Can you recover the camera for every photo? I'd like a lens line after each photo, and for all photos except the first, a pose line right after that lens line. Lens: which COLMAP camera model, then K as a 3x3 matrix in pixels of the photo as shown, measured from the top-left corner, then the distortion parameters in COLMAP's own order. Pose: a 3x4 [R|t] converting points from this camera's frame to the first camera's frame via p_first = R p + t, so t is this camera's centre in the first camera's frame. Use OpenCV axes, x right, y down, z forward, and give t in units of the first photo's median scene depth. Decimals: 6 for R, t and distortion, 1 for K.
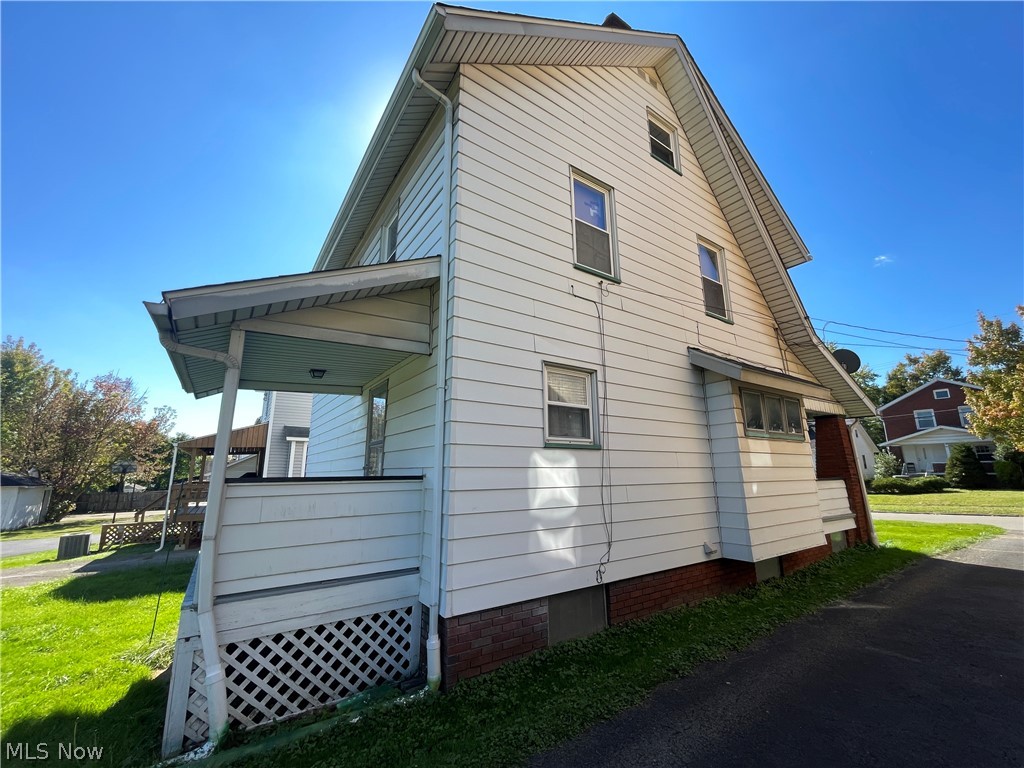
lens RADIAL K [[413.7, 0, 512.0], [0, 413.7, 384.0], [0, 0, 1]] dist [0.000029, 0.000025]
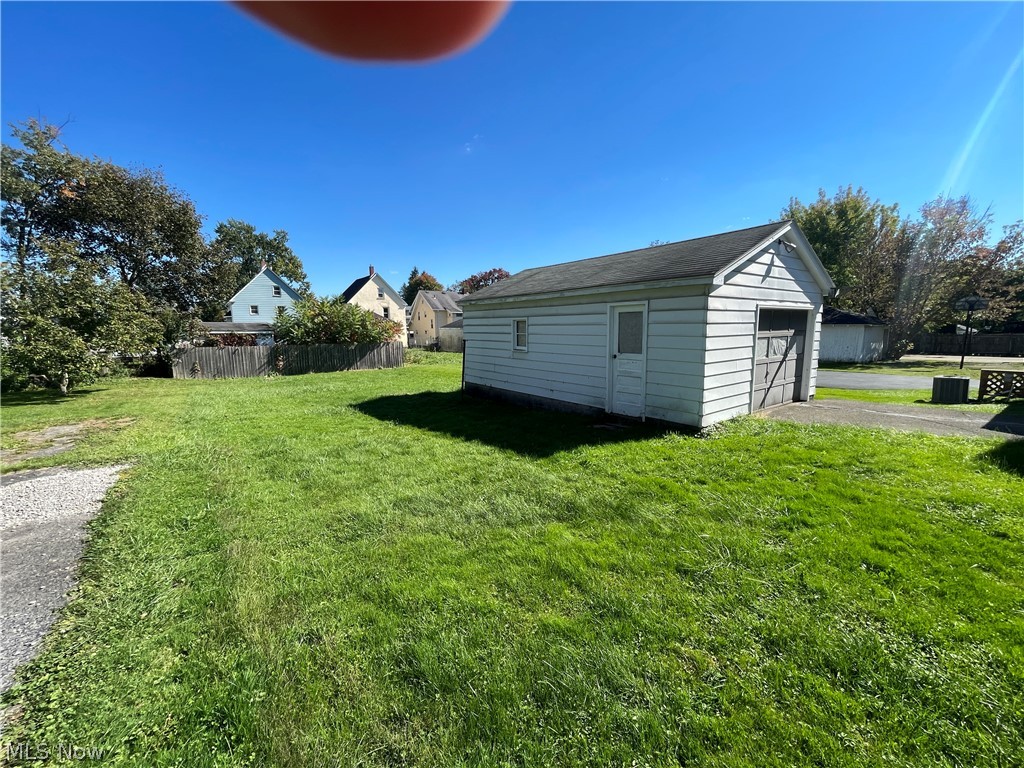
lens RADIAL K [[413.7, 0, 512.0], [0, 413.7, 384.0], [0, 0, 1]] dist [0.000029, 0.000025]
pose [[0.037219, 0.150915, -0.987846, -0.118316], [0.220345, 0.962961, 0.155415, 0.023122], [0.974712, -0.223452, 0.002587, 0.057734]]
